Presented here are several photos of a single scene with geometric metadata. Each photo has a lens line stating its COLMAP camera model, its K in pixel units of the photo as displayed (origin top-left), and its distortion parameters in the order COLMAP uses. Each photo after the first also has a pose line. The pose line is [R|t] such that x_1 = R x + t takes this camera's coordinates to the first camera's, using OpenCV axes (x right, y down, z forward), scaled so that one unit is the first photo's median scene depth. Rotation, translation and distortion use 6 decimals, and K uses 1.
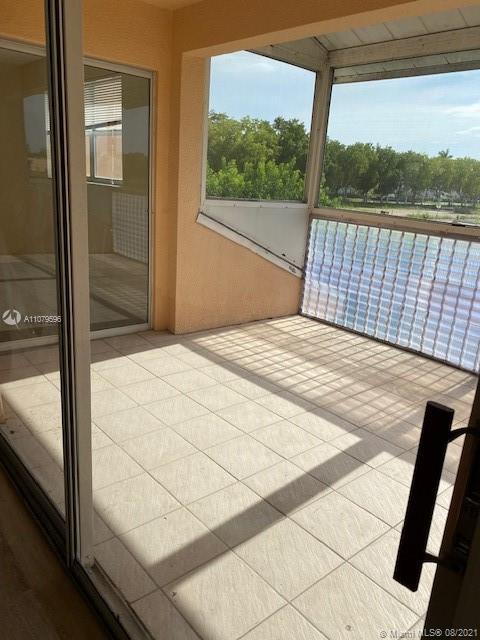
lens RADIAL K [[492.5, 0, 240.0], [0, 492.5, 320.0], [0, 0, 1]] dist [0.022121, -0.009808]
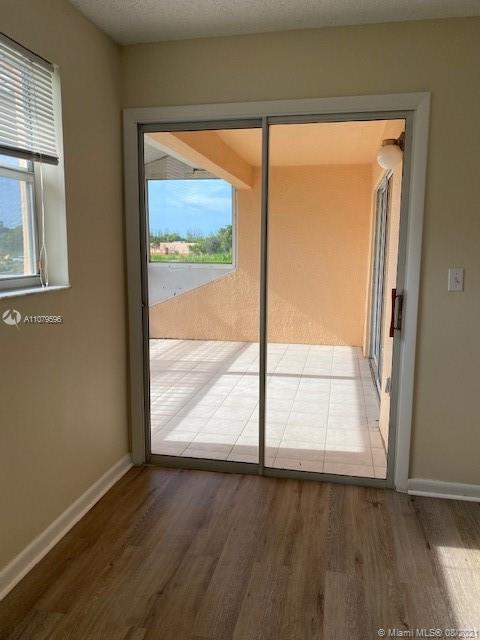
lens RADIAL K [[492.5, 0, 240.0], [0, 492.5, 320.0], [0, 0, 1]] dist [0.022121, -0.009808]
pose [[-0.607652, -0.188029, 0.771624, -1.005324], [0.185074, 0.911298, 0.367810, -0.526550], [-0.772339, 0.366308, -0.518953, 1.534931]]
